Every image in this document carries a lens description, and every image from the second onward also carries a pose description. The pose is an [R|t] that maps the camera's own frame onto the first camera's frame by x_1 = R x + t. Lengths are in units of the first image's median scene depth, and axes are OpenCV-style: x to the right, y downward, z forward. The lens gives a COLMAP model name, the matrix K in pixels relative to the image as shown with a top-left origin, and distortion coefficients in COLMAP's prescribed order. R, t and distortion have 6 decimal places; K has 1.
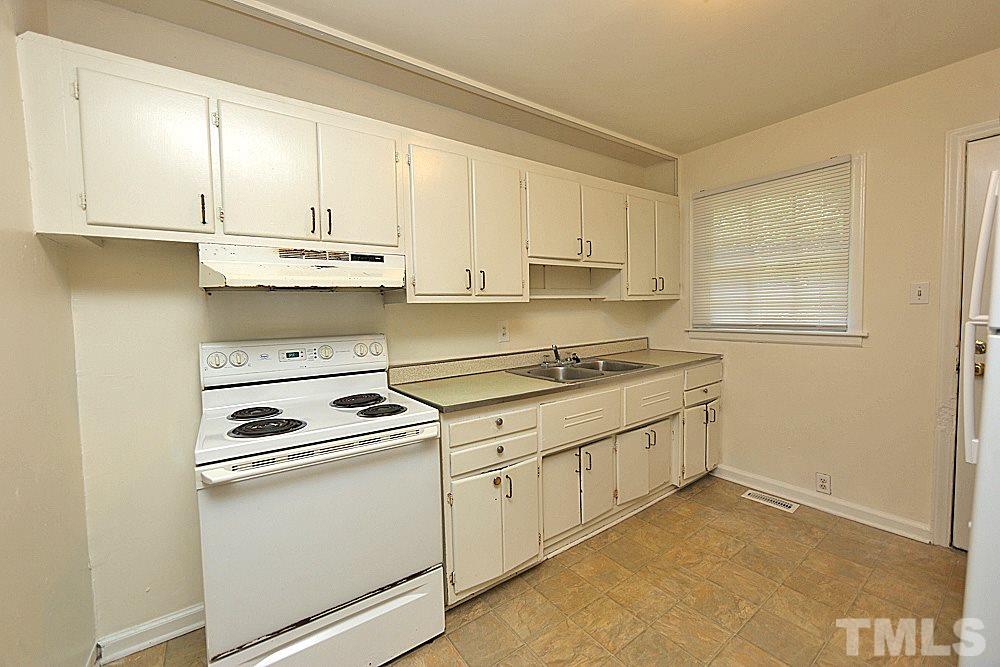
lens RADIAL K [[392.4, 0, 471.9], [0, 392.4, 324.6], [0, 0, 1]] dist [0.001796, 0.000267]
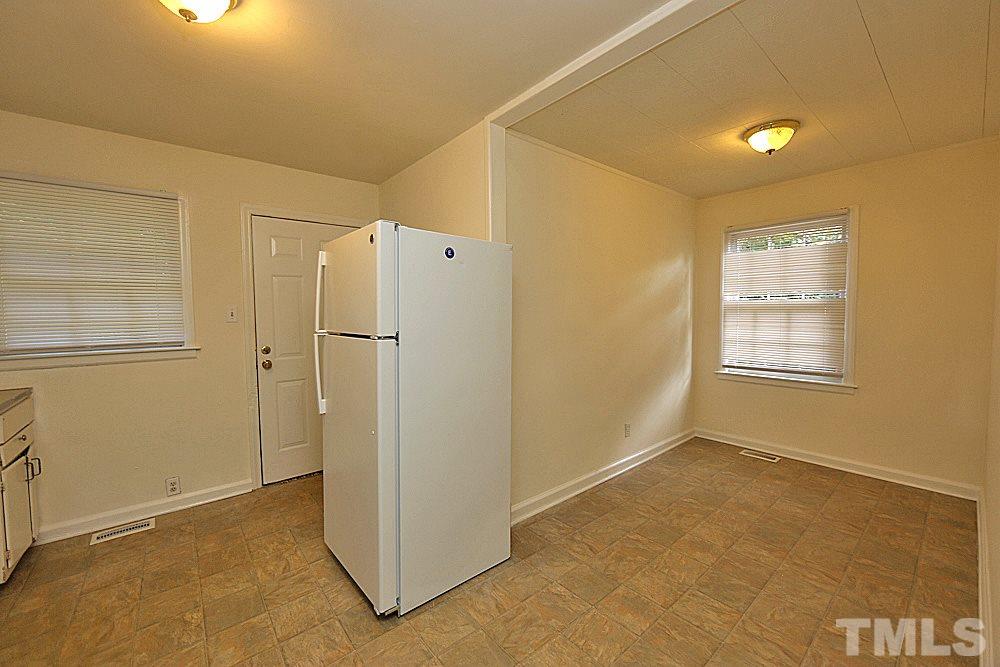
lens RADIAL K [[392.4, 0, 495.1], [0, 392.4, 333.6], [0, 0, 1]] dist [0.001796, 0.000267]
pose [[-0.066955, -0.029114, 0.997331, -0.312397], [0.055196, 0.997935, 0.032837, -0.008722], [-0.996228, 0.057247, -0.065210, 0.201349]]
